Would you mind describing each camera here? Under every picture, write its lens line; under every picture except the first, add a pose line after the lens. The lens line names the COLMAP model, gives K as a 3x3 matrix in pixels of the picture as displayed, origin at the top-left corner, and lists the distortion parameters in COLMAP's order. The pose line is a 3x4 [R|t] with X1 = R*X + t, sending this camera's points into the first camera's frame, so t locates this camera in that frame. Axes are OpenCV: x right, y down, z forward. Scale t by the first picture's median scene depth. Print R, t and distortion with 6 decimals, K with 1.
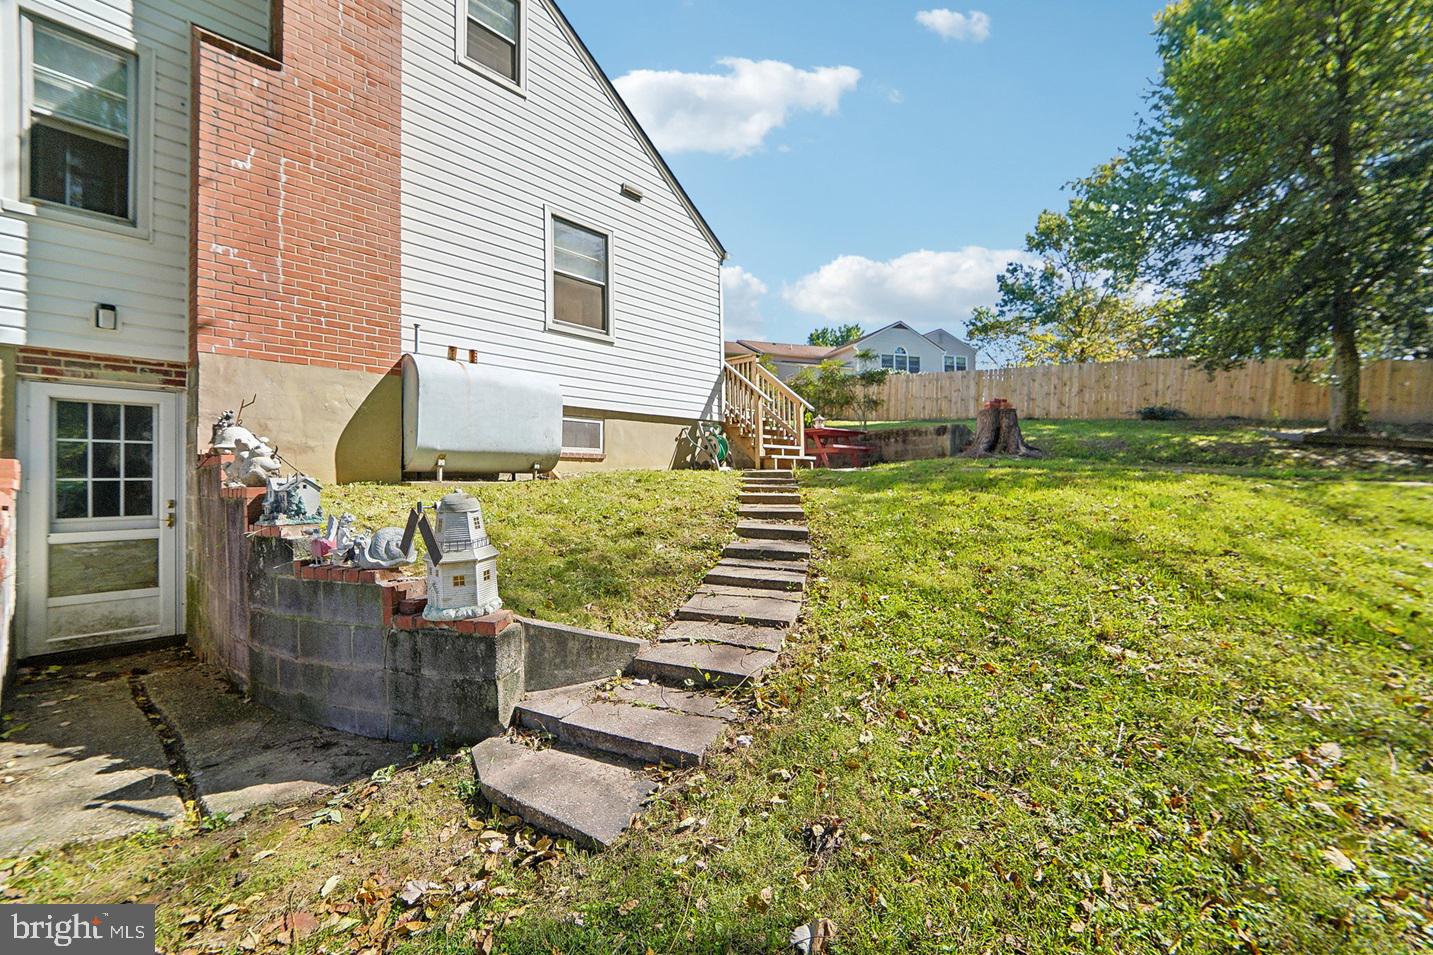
lens RADIAL K [[582.4, 0, 719.8], [0, 582.4, 477.0], [0, 0, 1]] dist [-0.012926, -0.000337]
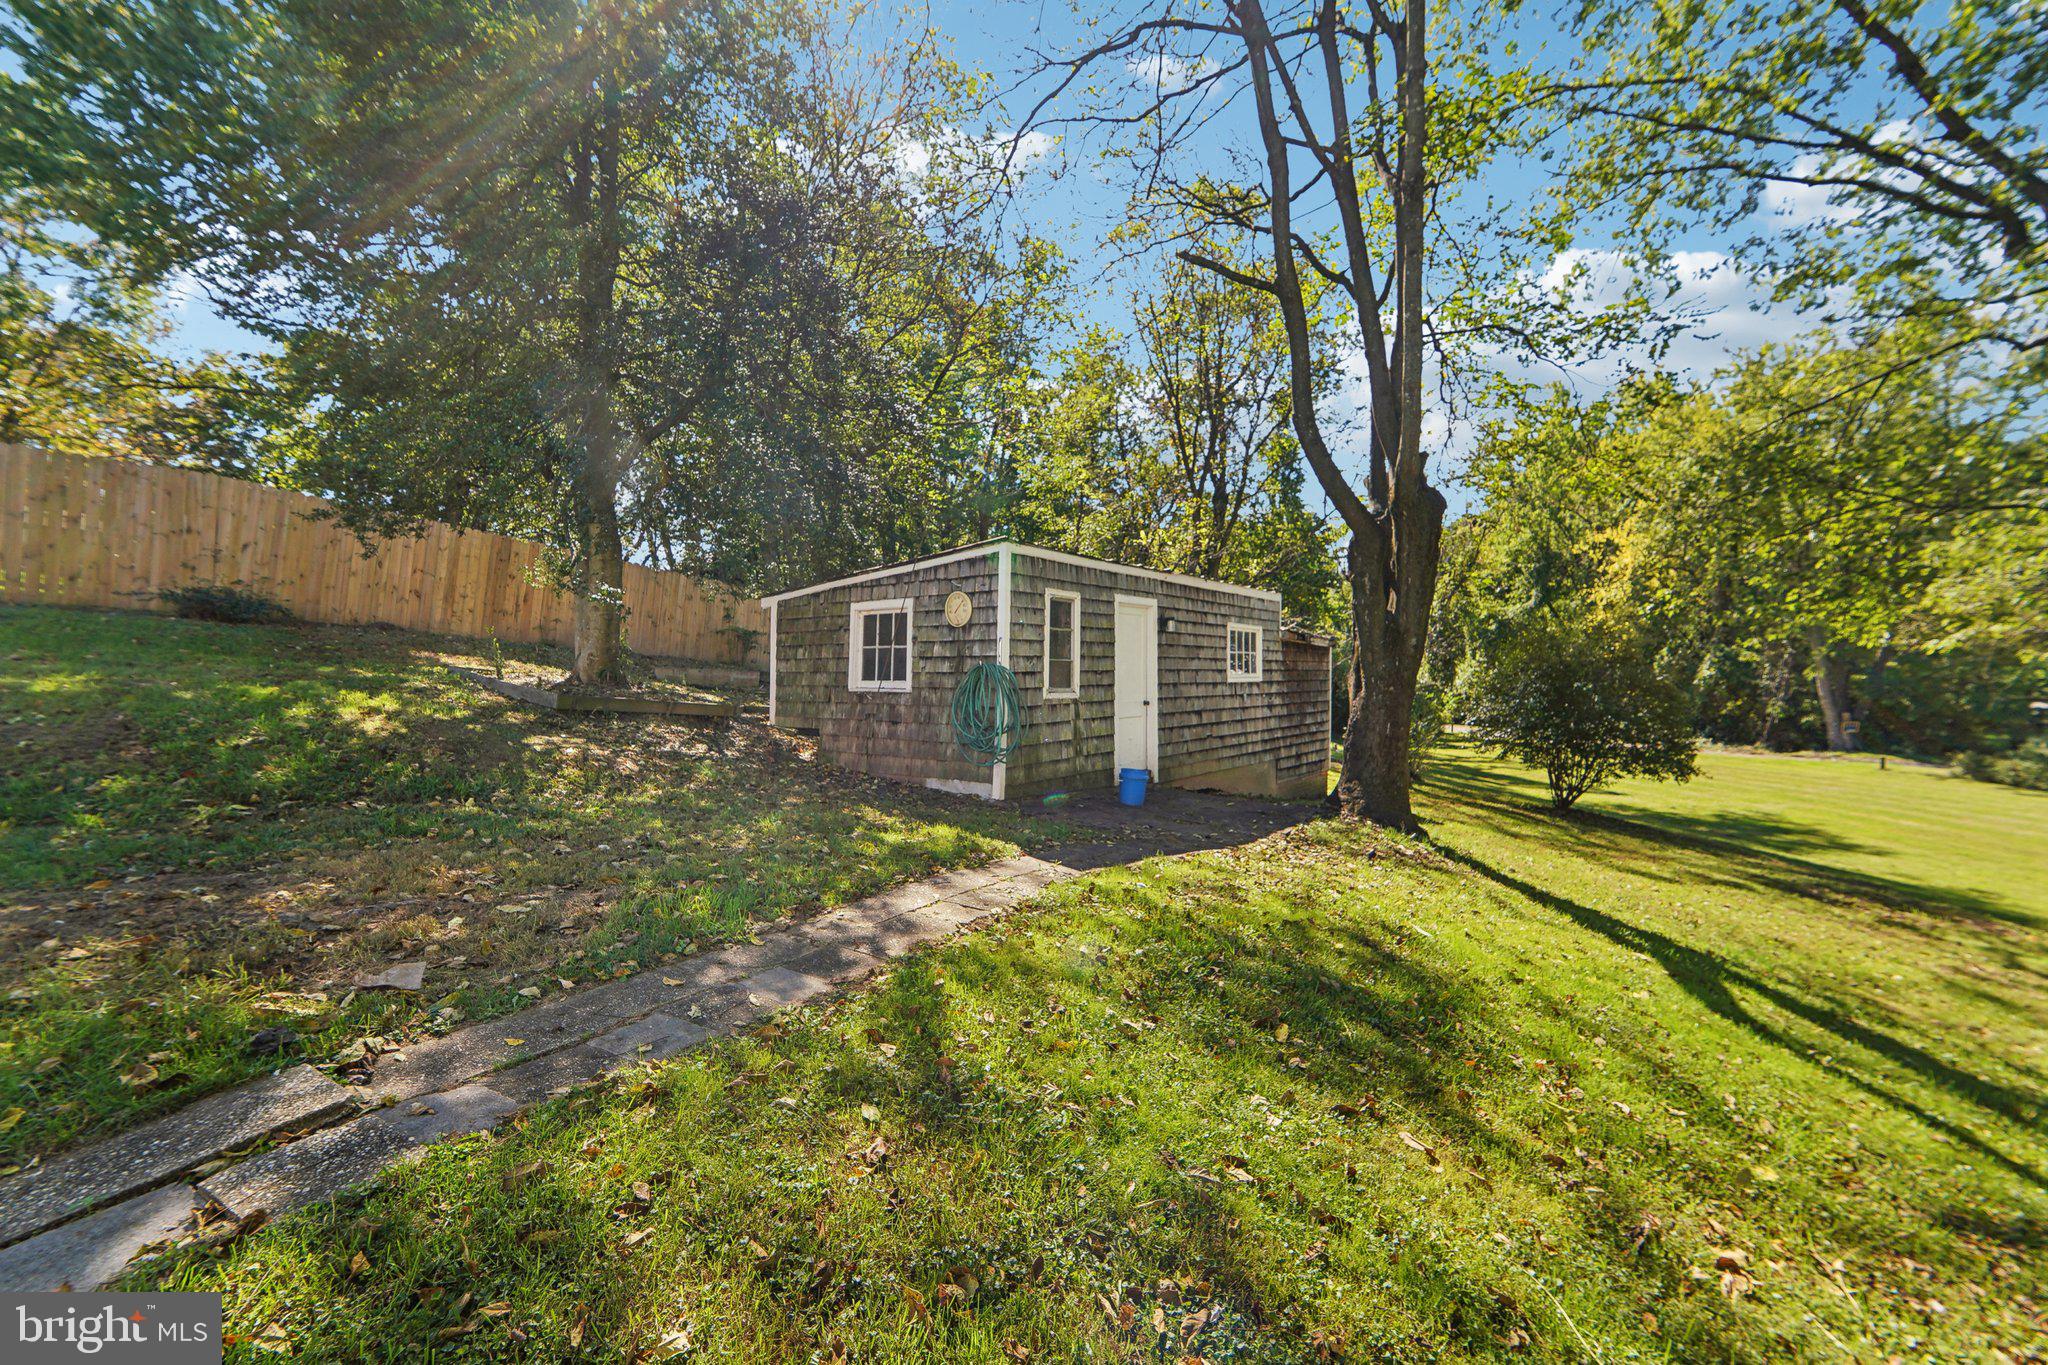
lens RADIAL K [[832.4, 0, 1029.2], [0, 832.4, 679.1], [0, 0, 1]] dist [-0.012926, -0.000337]
pose [[0.125255, -0.013610, 0.992031, 0.233000], [-0.002108, 0.999900, 0.013985, -0.065215], [-0.992122, -0.003843, 0.125214, 0.334898]]
